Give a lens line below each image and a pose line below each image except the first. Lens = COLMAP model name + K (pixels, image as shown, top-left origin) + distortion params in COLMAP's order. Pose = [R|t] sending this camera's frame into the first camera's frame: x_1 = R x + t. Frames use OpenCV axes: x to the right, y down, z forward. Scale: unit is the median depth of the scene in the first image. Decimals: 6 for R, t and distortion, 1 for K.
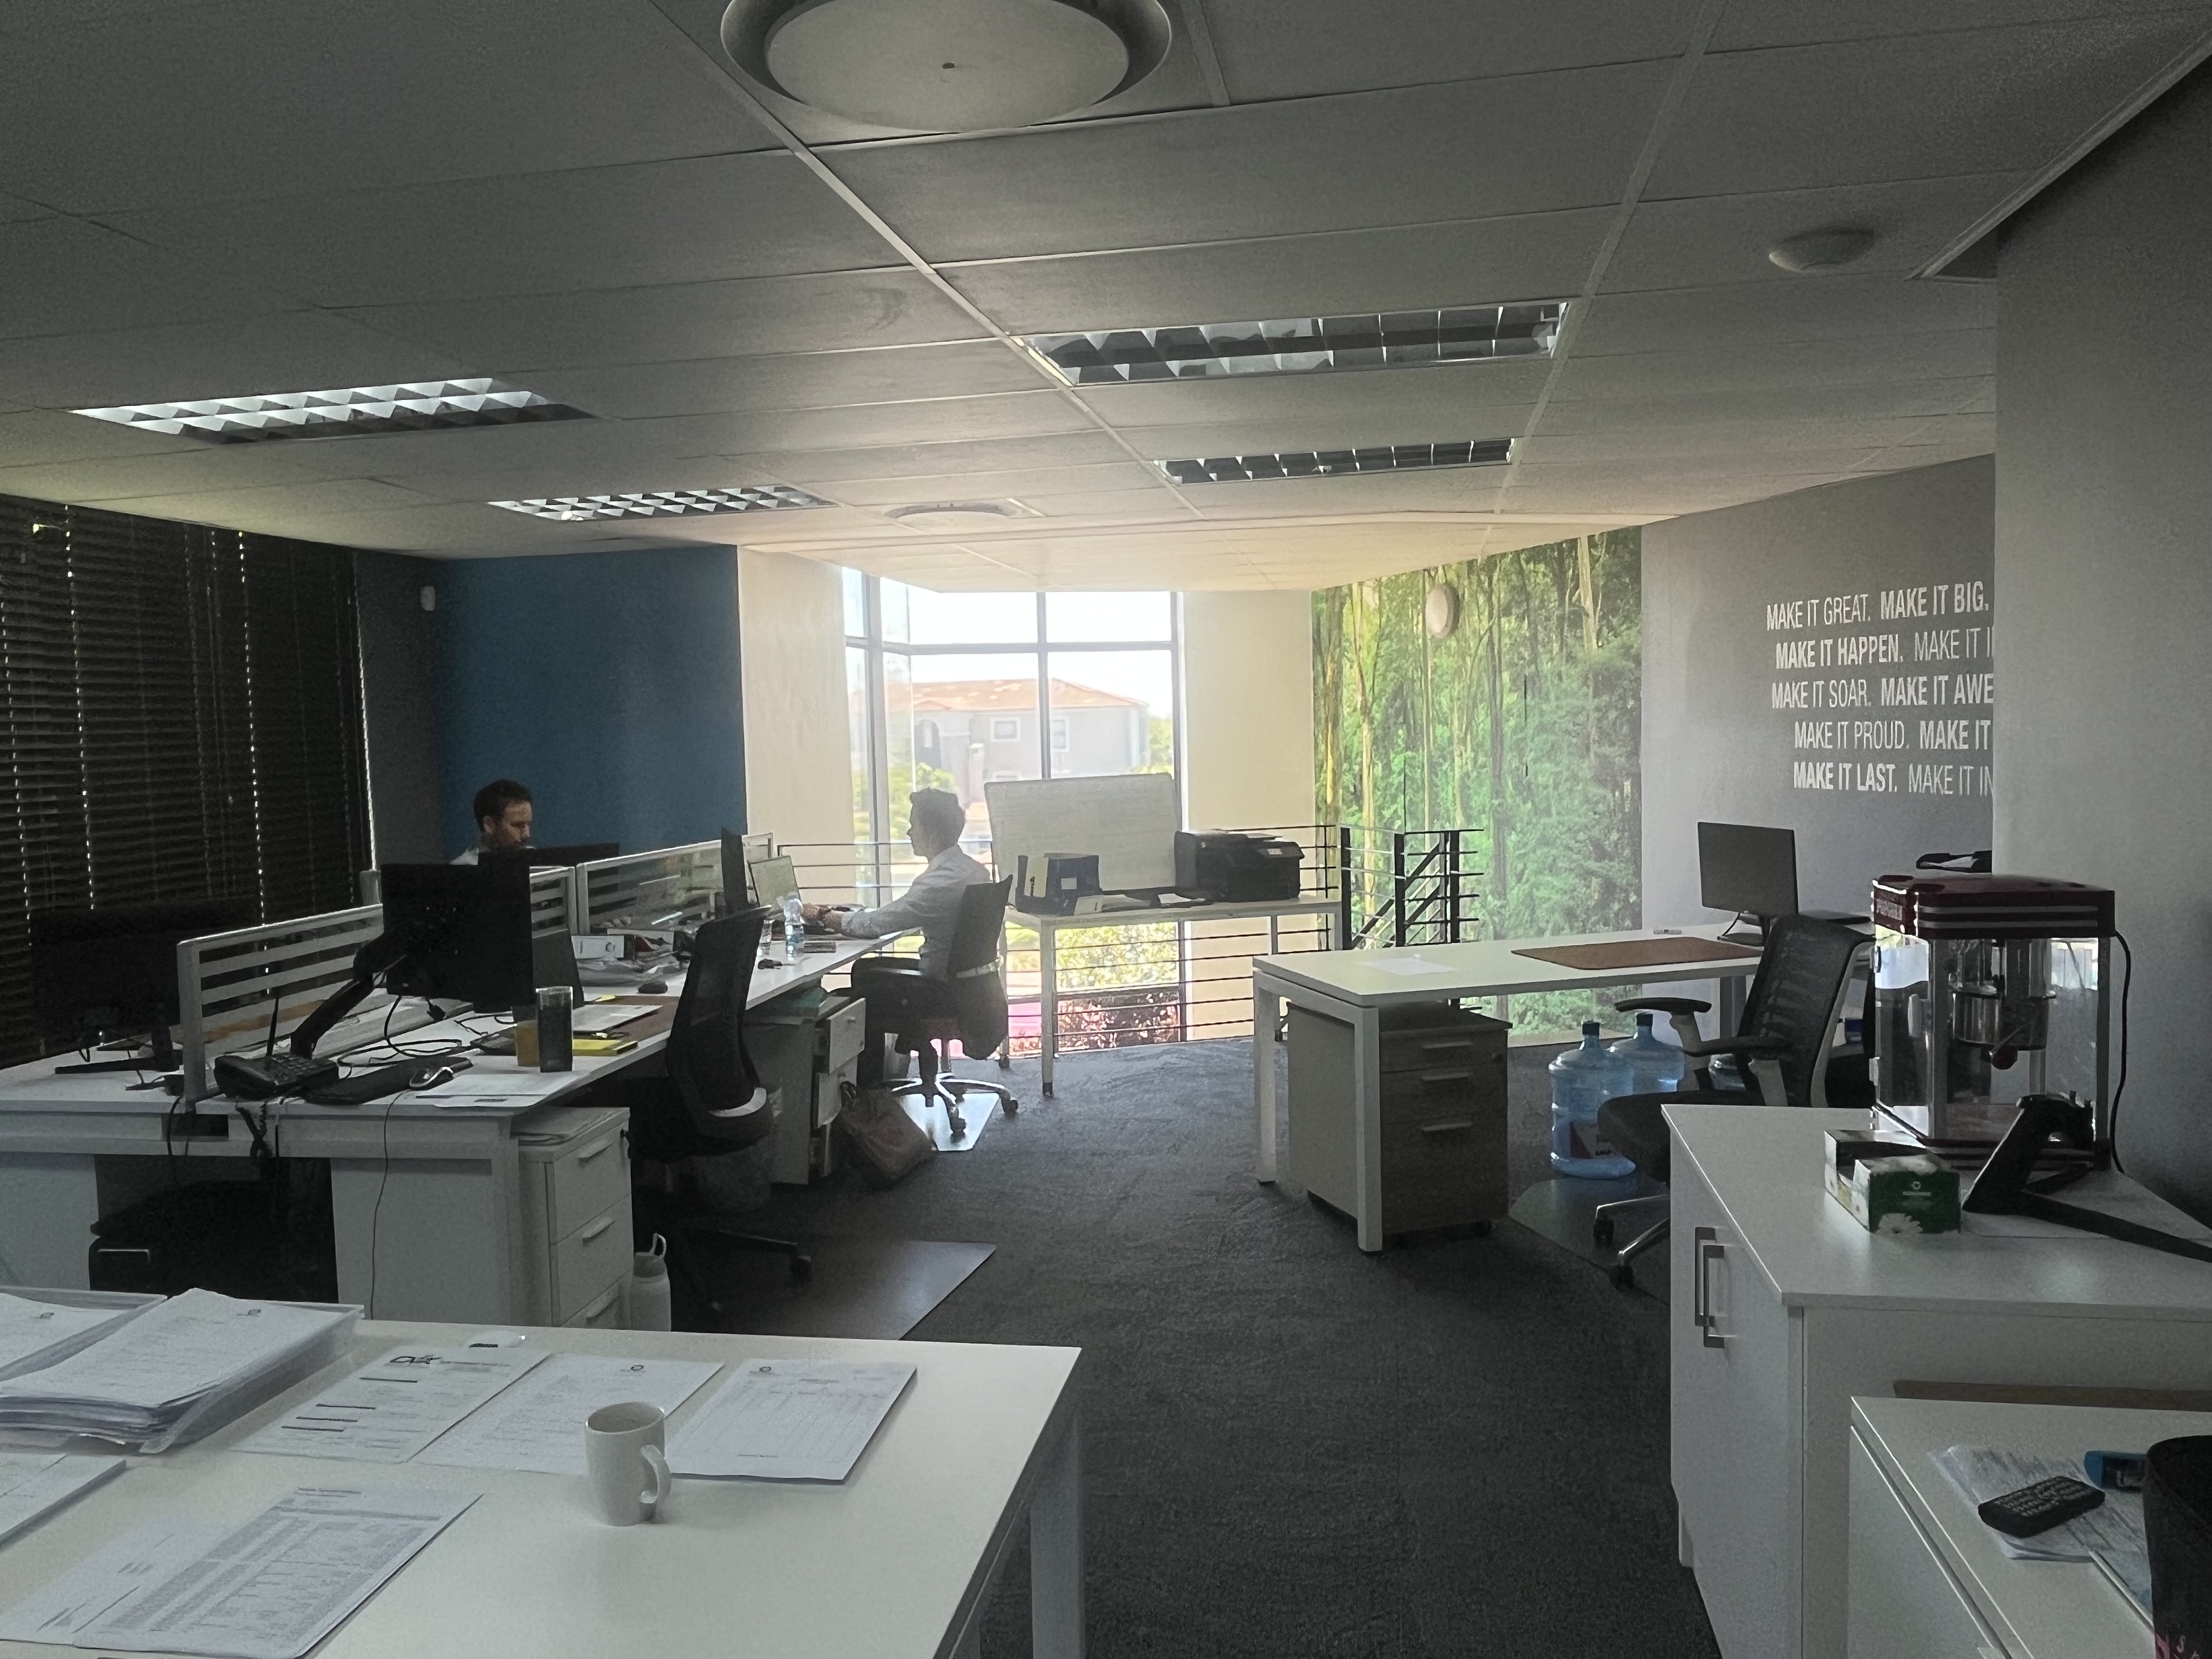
lens RADIAL K [[1629.7, 0, 1107.2], [0, 1629.7, 837.3], [0, 0, 1]] dist [-0.006572, 0.013443]
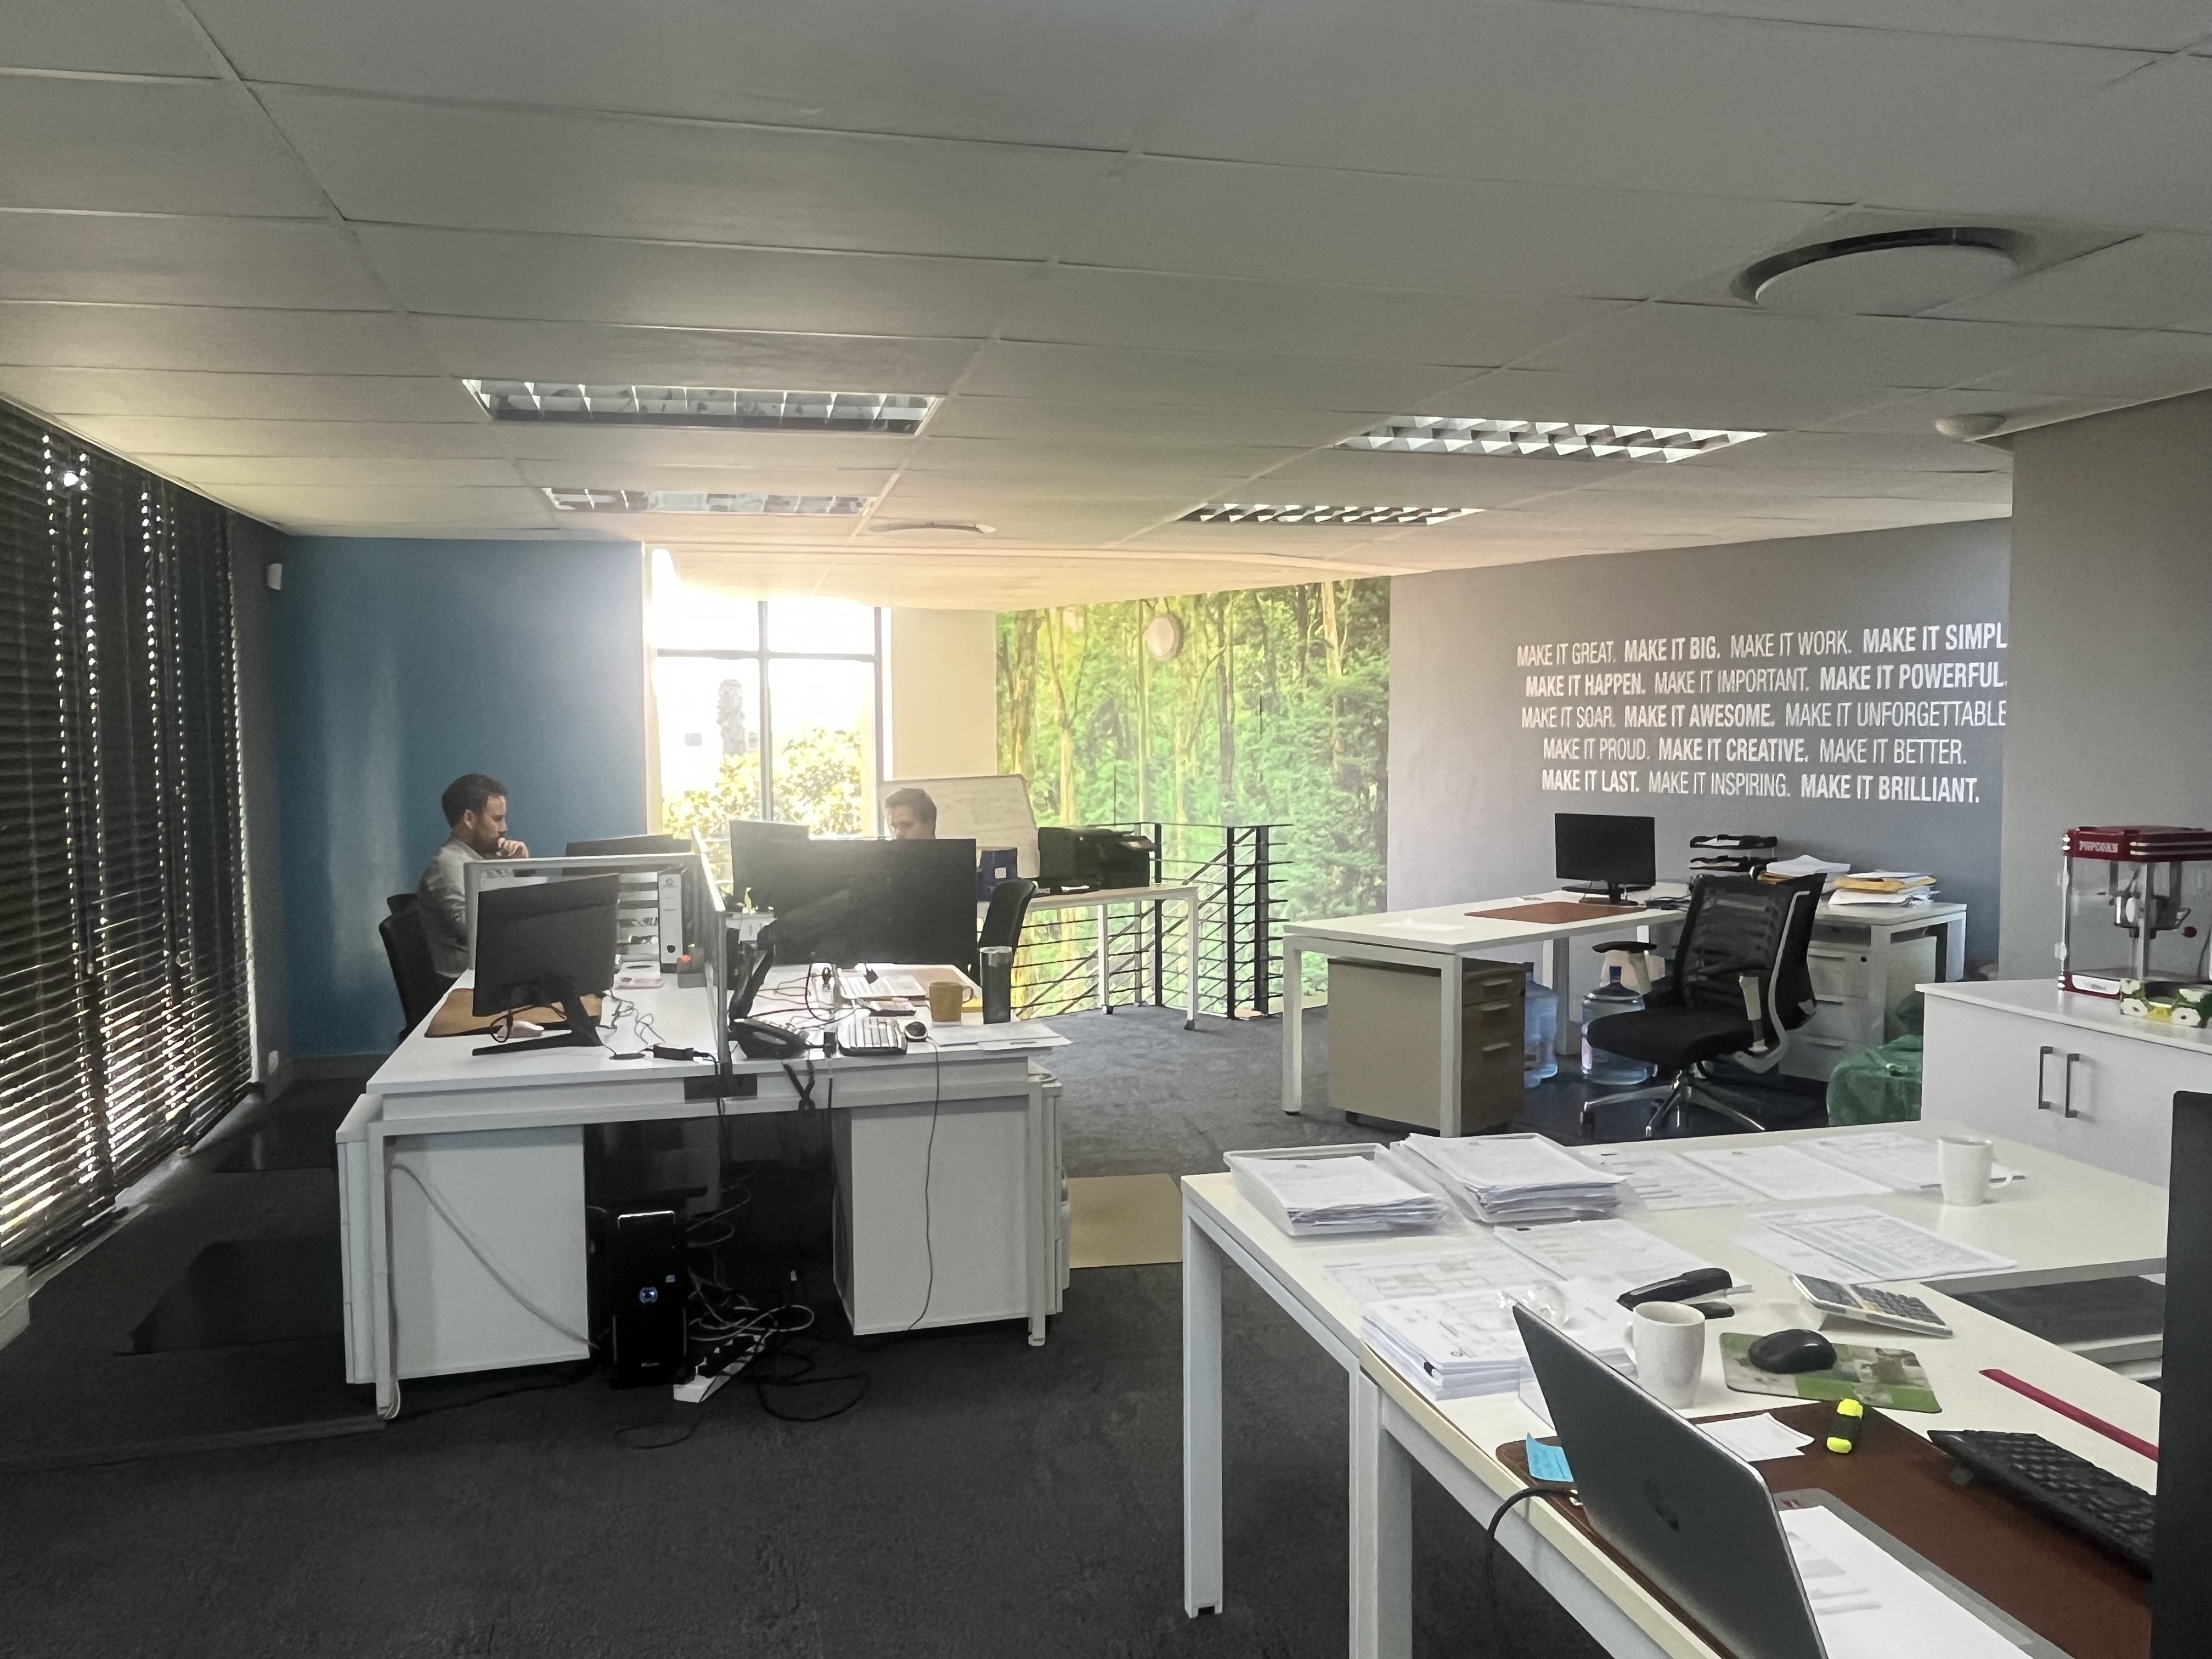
lens RADIAL K [[1629.7, 0, 1092.8], [0, 1629.7, 827.8], [0, 0, 1]] dist [-0.006572, 0.013443]
pose [[0.915935, -0.002593, 0.401319, -0.350280], [0.009395, 0.999844, -0.014982, 0.013019], [-0.401217, 0.017493, 0.915816, -0.026094]]
